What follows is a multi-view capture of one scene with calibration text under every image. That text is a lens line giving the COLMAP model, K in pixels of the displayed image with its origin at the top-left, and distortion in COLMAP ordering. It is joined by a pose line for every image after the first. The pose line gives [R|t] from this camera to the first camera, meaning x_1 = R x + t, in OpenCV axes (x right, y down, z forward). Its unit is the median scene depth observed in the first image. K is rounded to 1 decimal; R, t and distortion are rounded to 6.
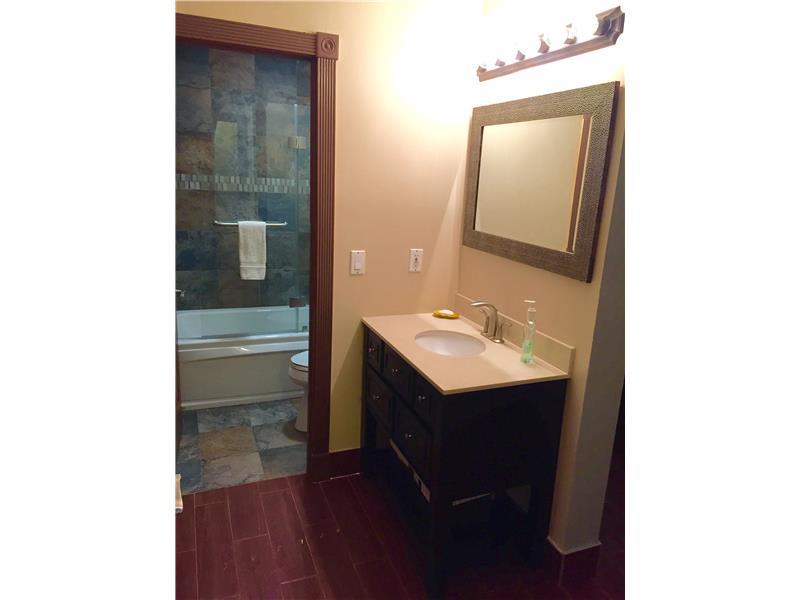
lens RADIAL K [[520.1, 0, 400.0], [0, 520.1, 300.0], [0, 0, 1]] dist [0.005263, 0.000642]
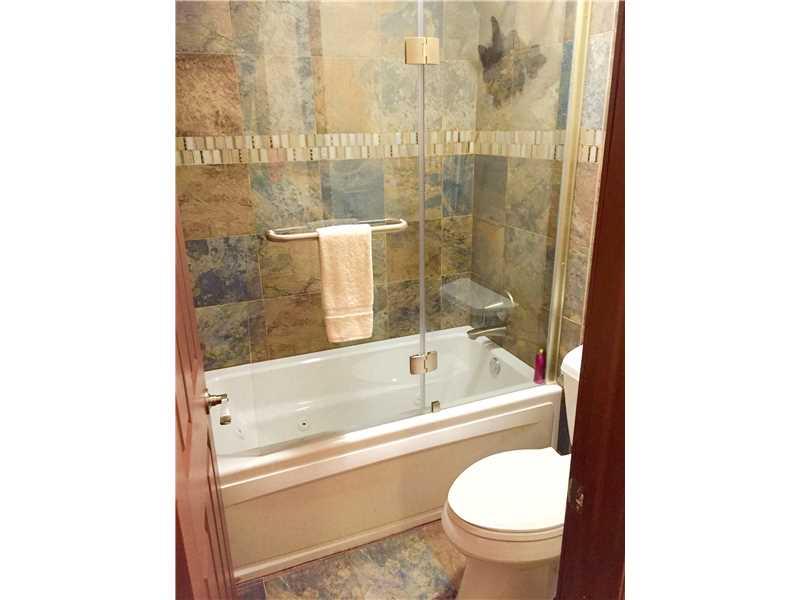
lens RADIAL K [[520.1, 0, 400.0], [0, 520.1, 300.0], [0, 0, 1]] dist [0.005263, 0.000642]
pose [[0.997762, -0.065211, -0.014808, -0.195341], [0.066270, 0.993868, 0.088518, -0.103607], [0.008945, -0.089301, 0.995964, 0.434599]]
